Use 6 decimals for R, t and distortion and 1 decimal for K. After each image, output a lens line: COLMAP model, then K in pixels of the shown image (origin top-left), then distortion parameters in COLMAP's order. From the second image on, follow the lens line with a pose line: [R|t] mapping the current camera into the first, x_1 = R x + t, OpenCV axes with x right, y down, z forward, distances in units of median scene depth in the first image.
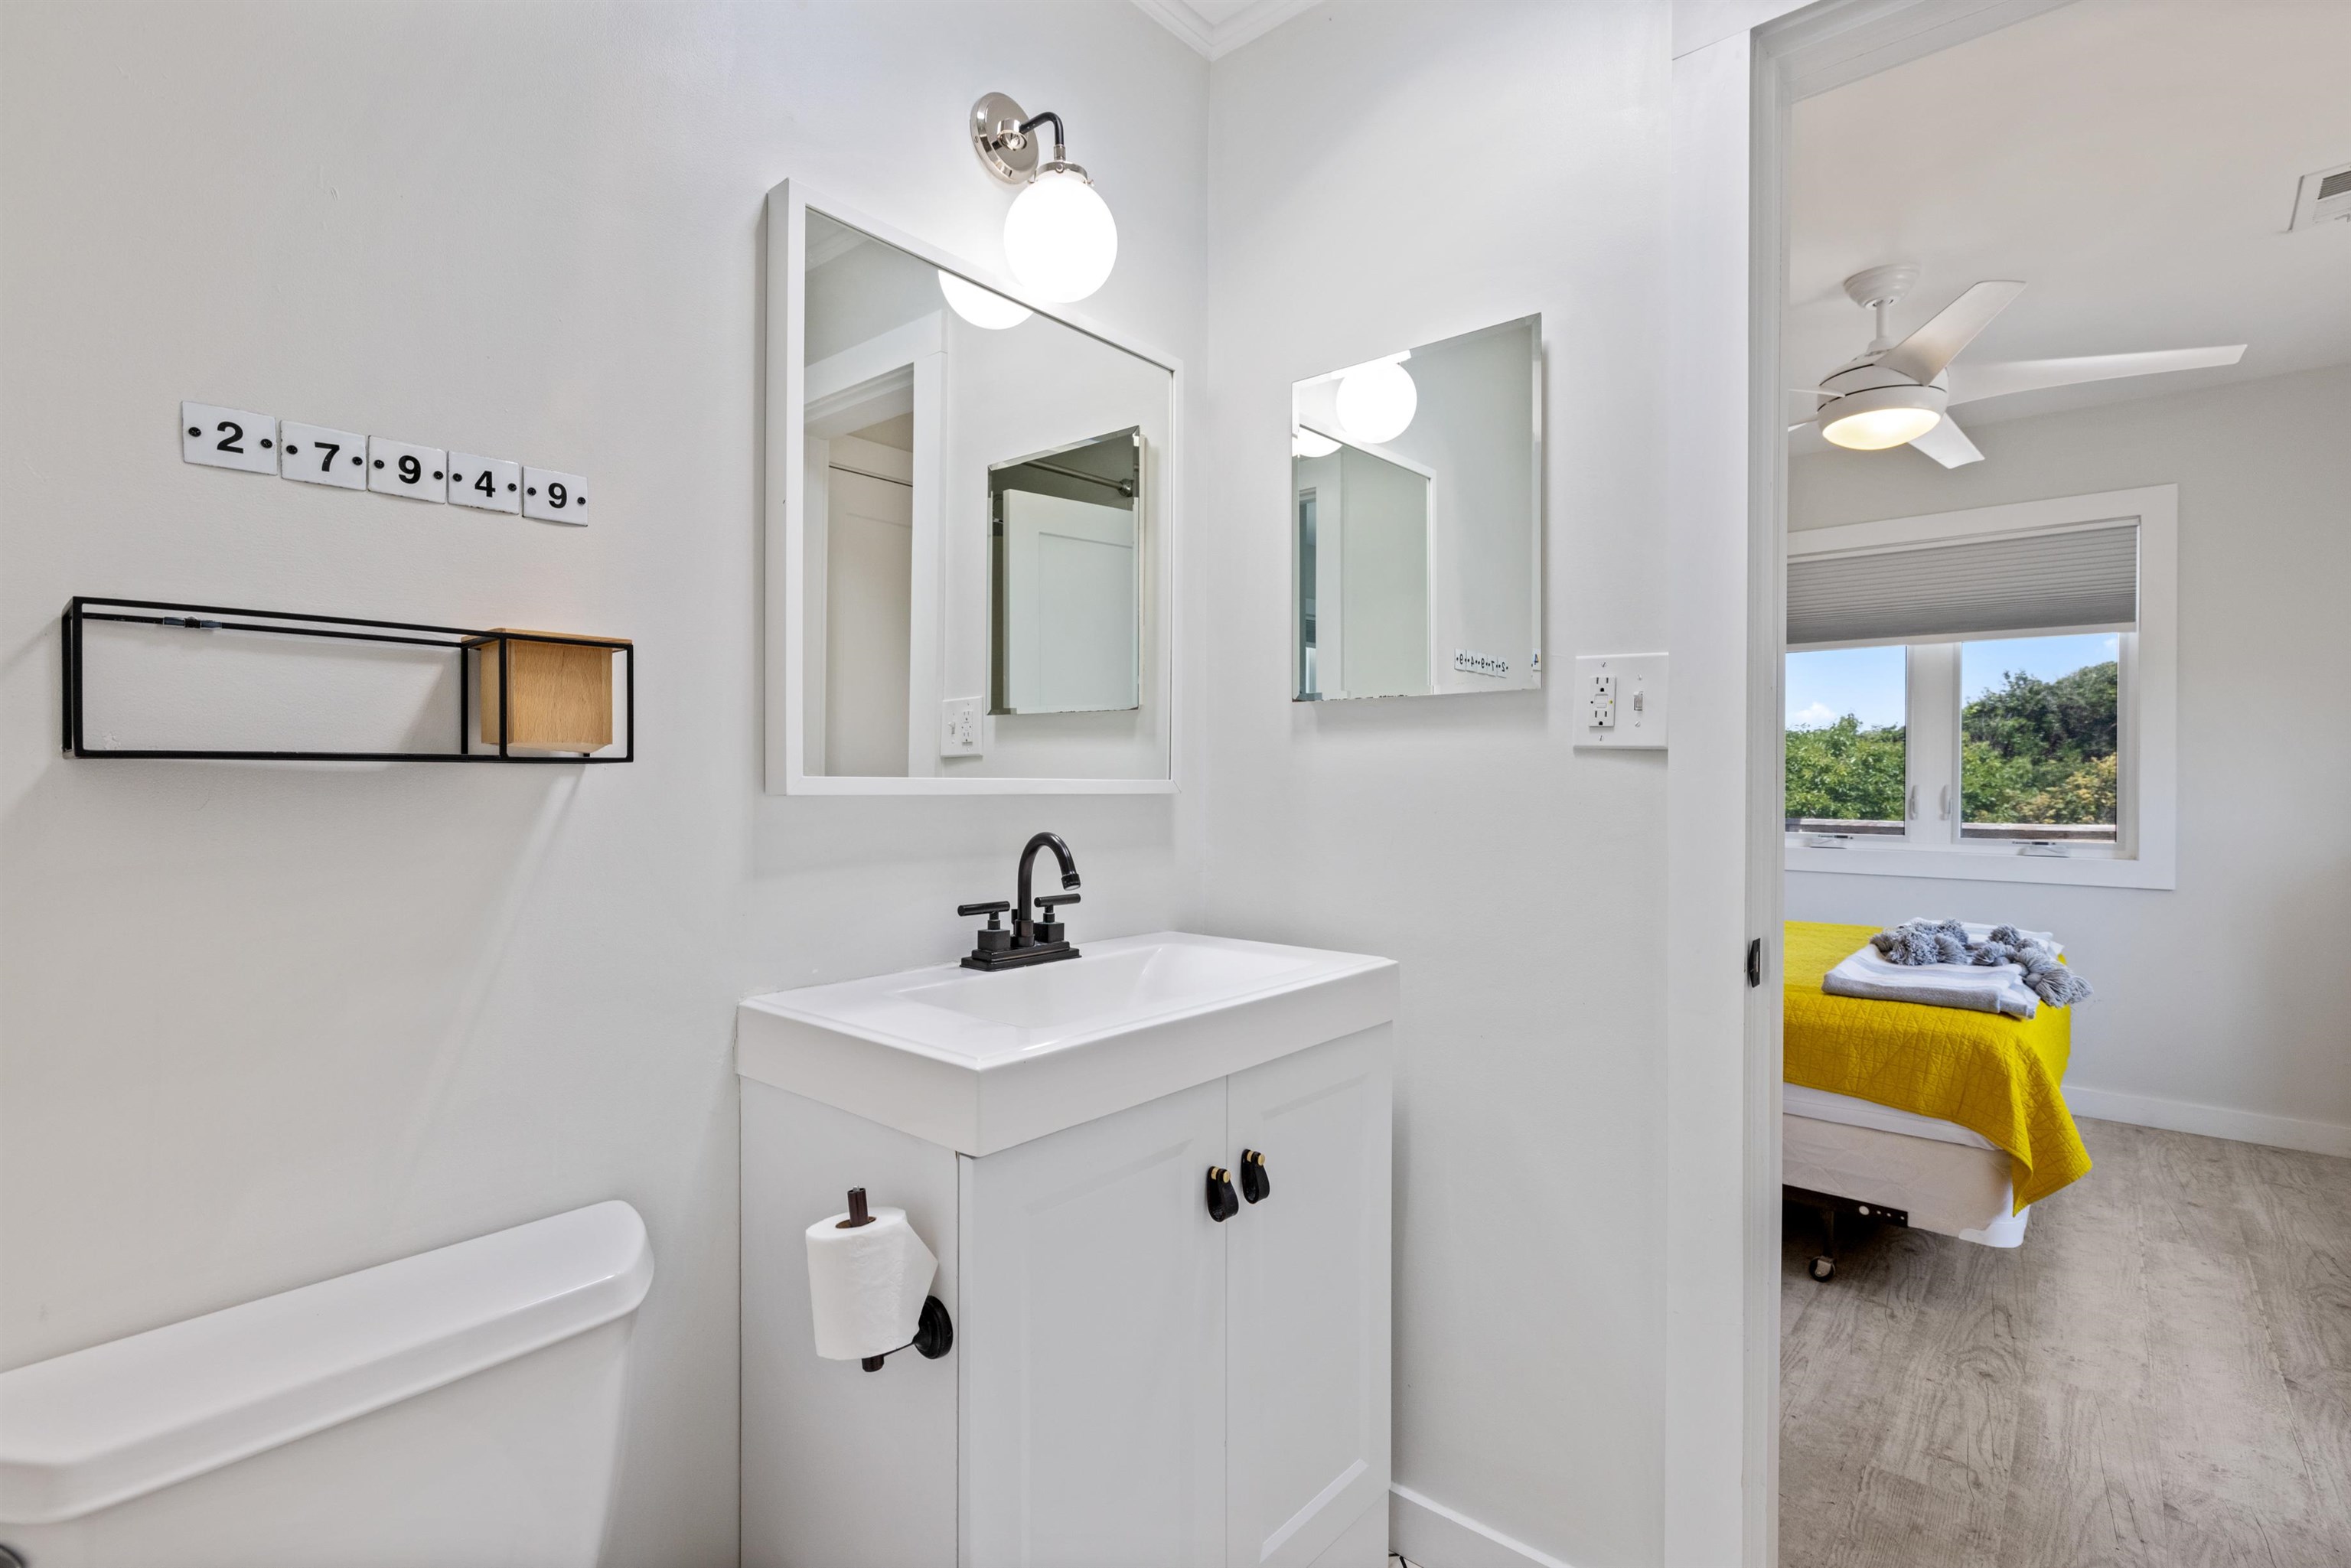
lens RADIAL K [[1085.1, 0, 1166.2], [0, 1085.1, 780.7], [0, 0, 1]] dist [-0.015865, 0.000783]
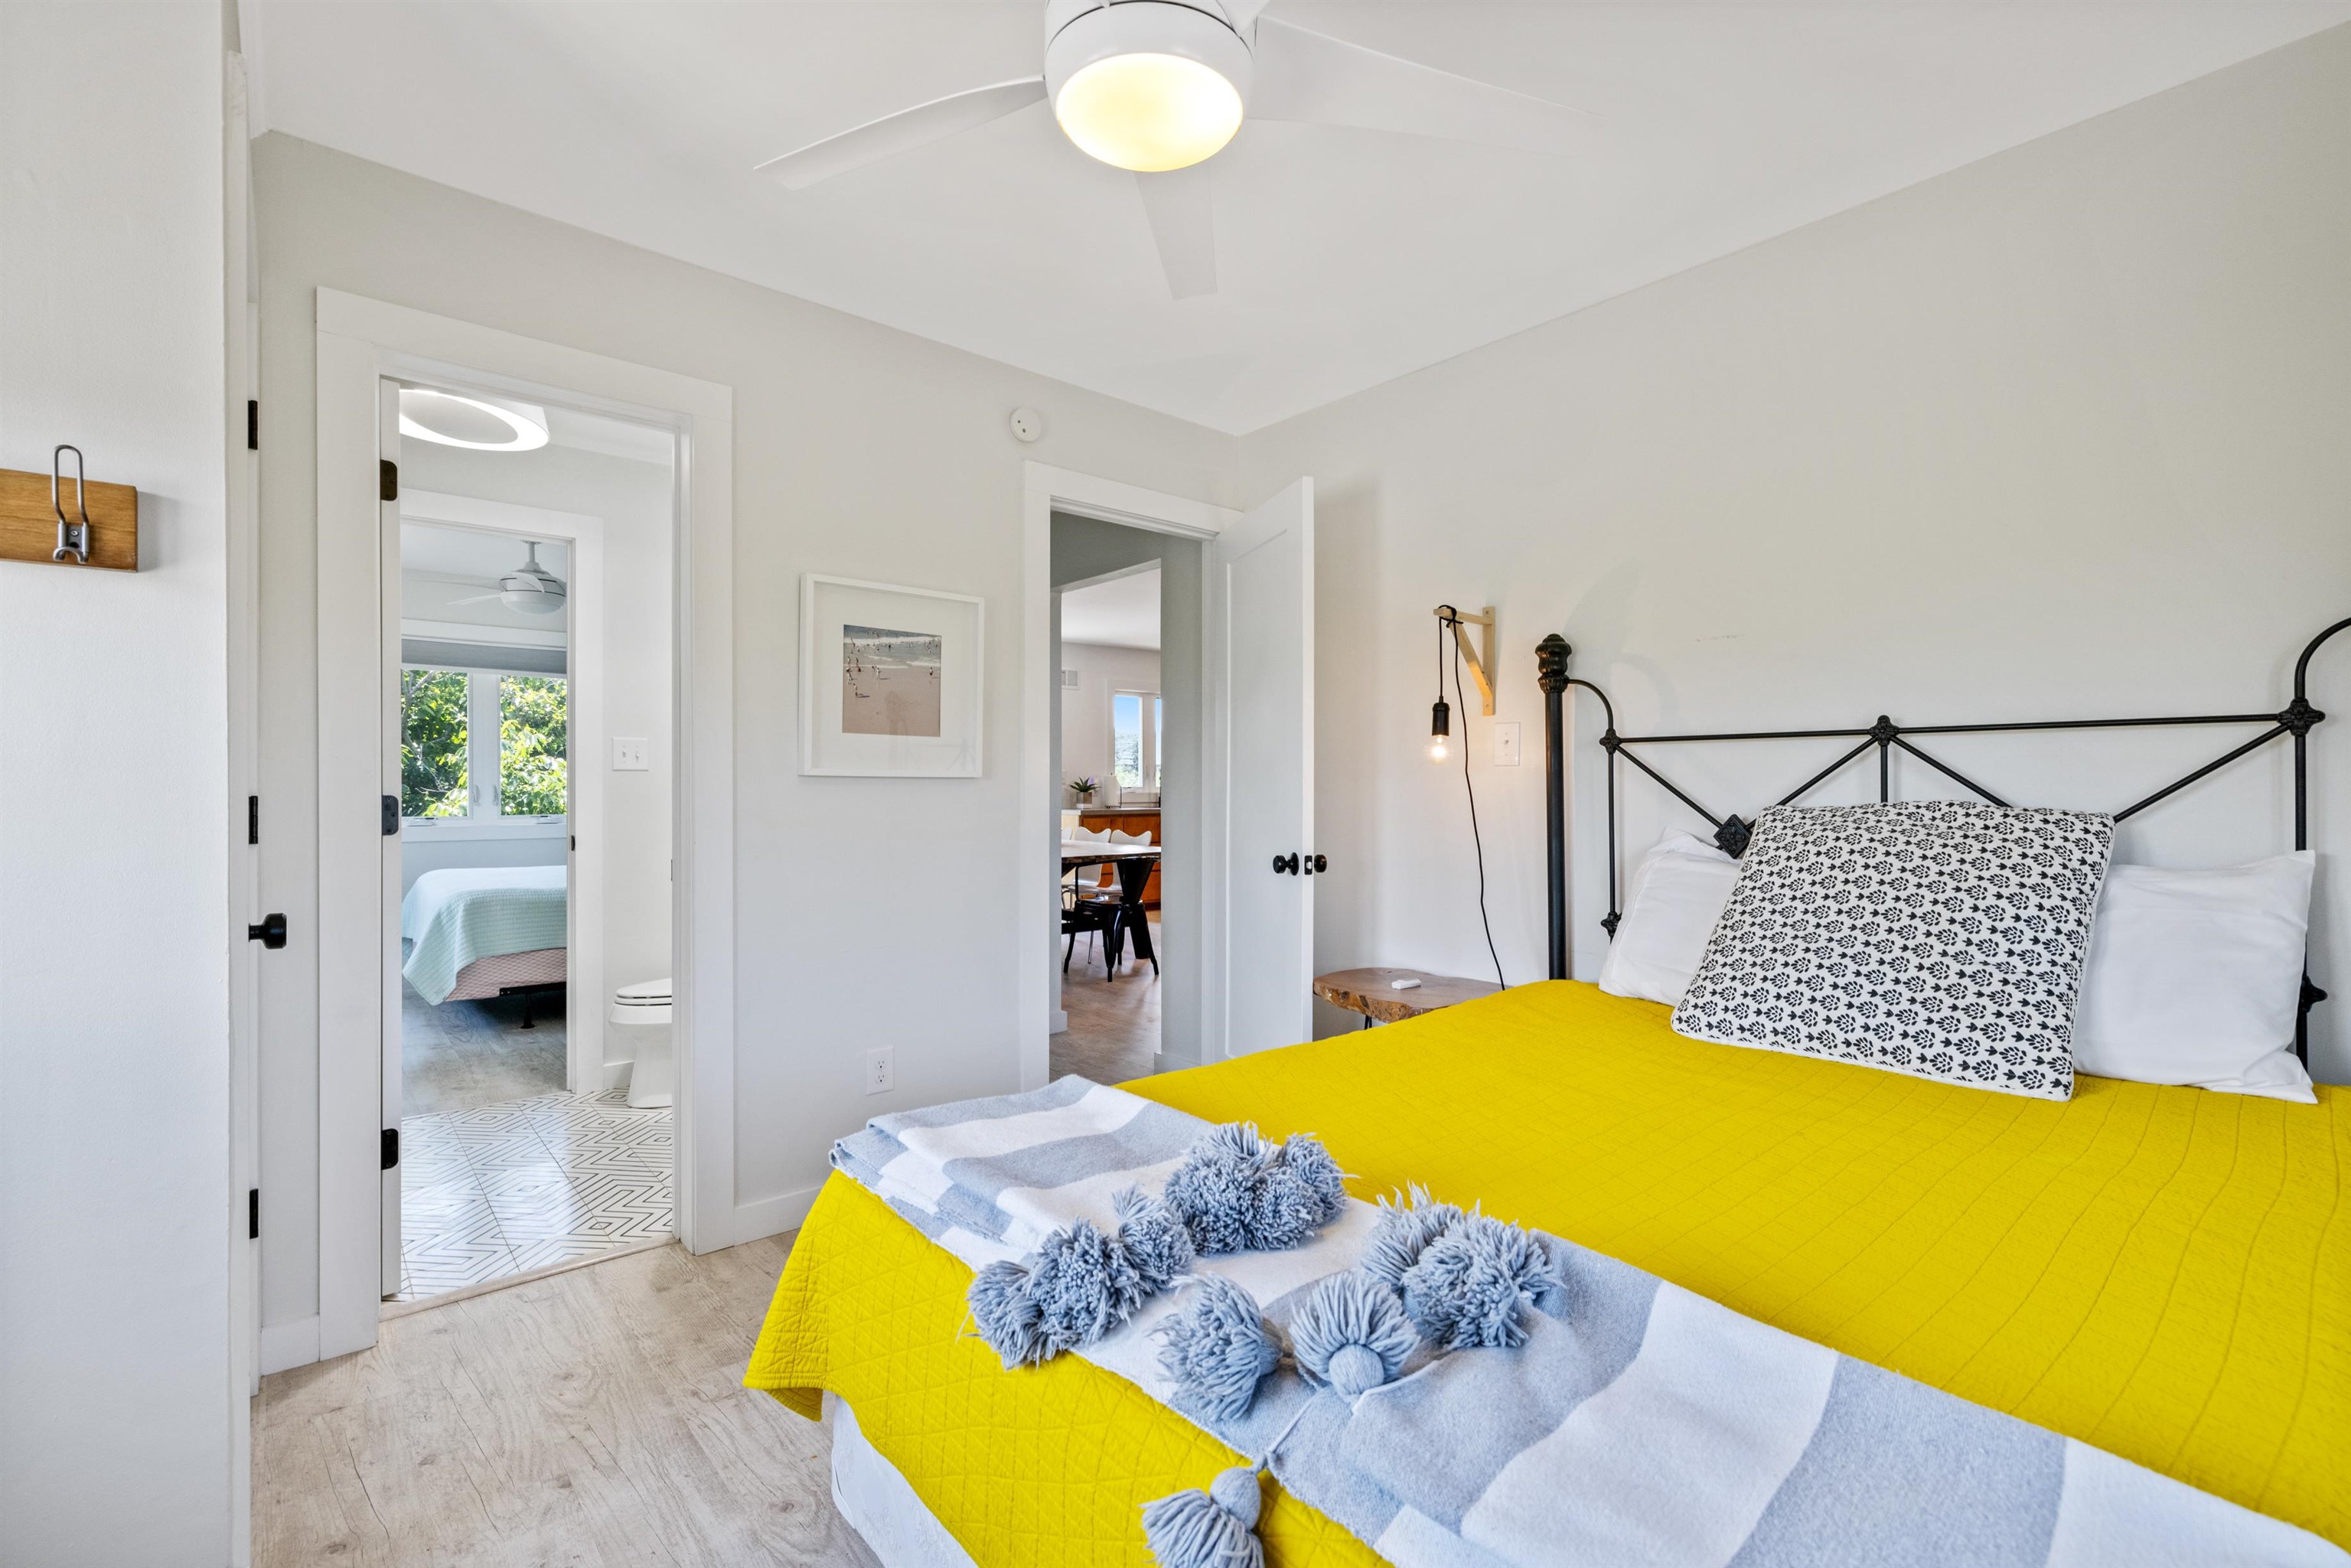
lens RADIAL K [[1039.8, 0, 1172.3], [0, 1039.8, 785.0], [0, 0, 1]] dist [0.001453, 0.000279]
pose [[-0.141467, 0.002783, -0.989939, 0.809404], [0.003350, 0.999992, 0.002332, -0.003874], [0.989937, -0.002987, -0.141475, 0.750991]]
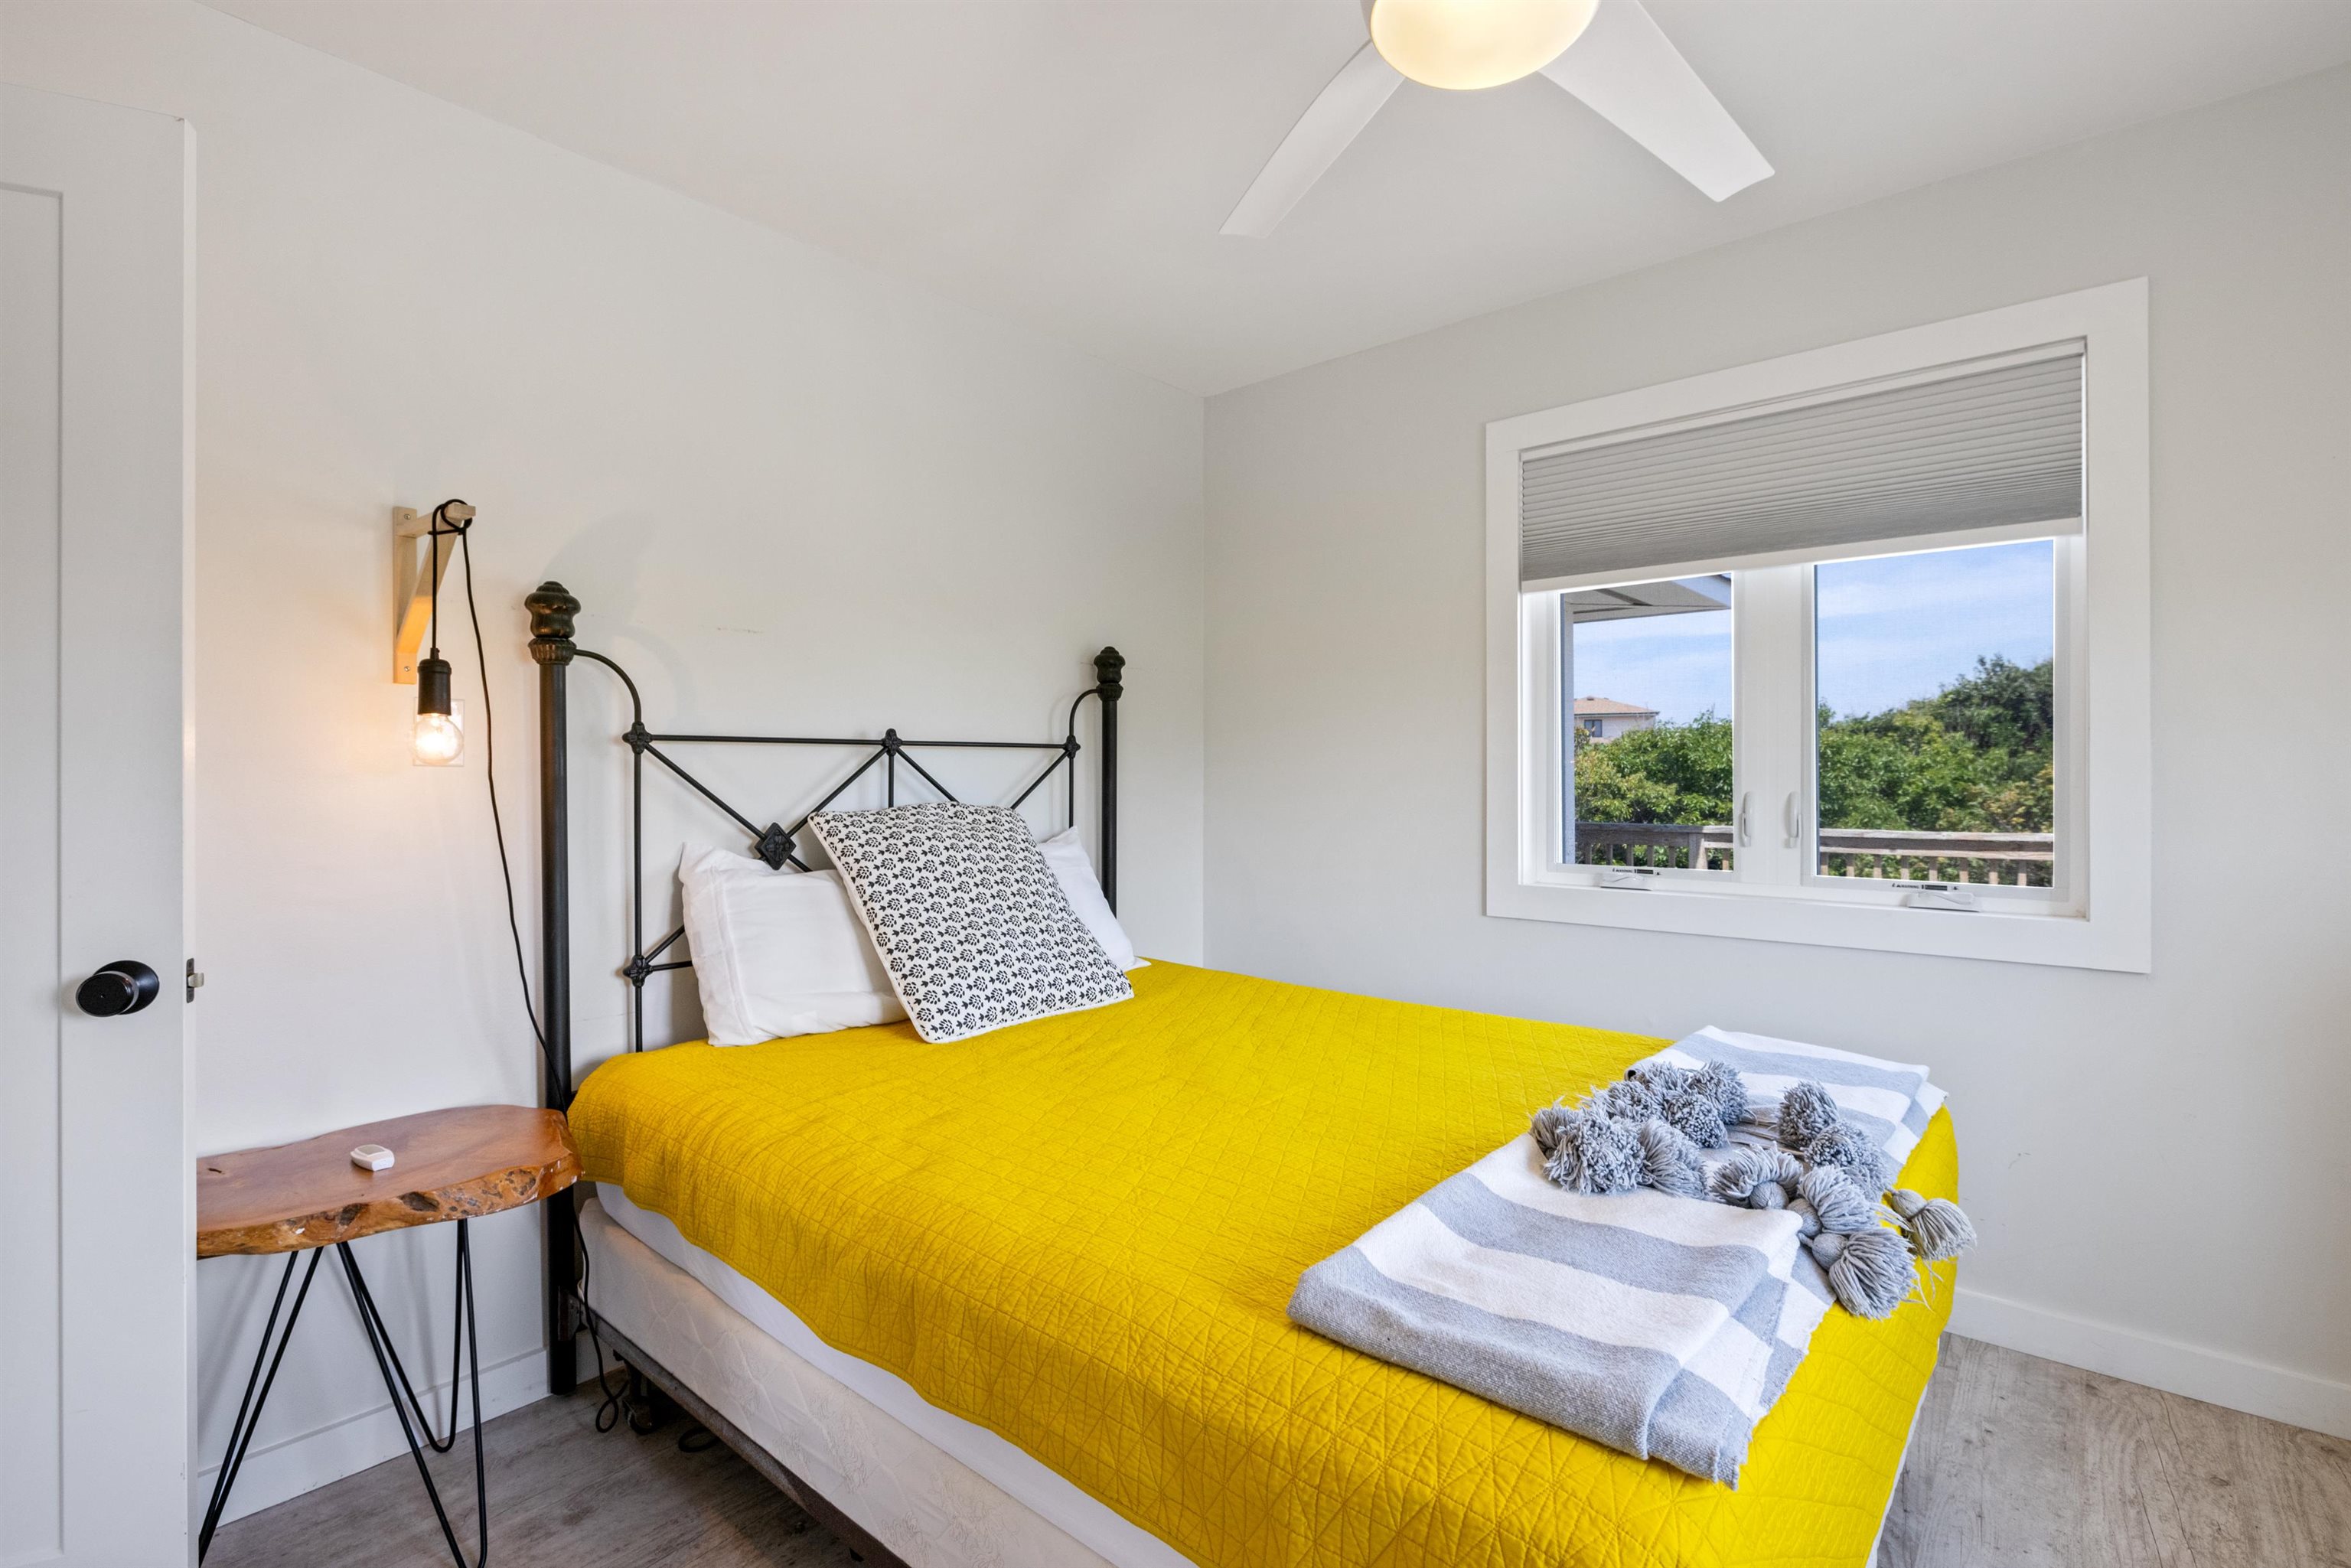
lens RADIAL K [[1085.1, 0, 1180.7], [0, 1085.1, 776.5], [0, 0, 1]] dist [-0.015865, 0.000783]
pose [[0.999864, -0.007267, 0.014786, 0.376947], [0.007285, 0.999973, -0.001148, -0.007531], [-0.014777, 0.001256, 0.999890, 0.393686]]
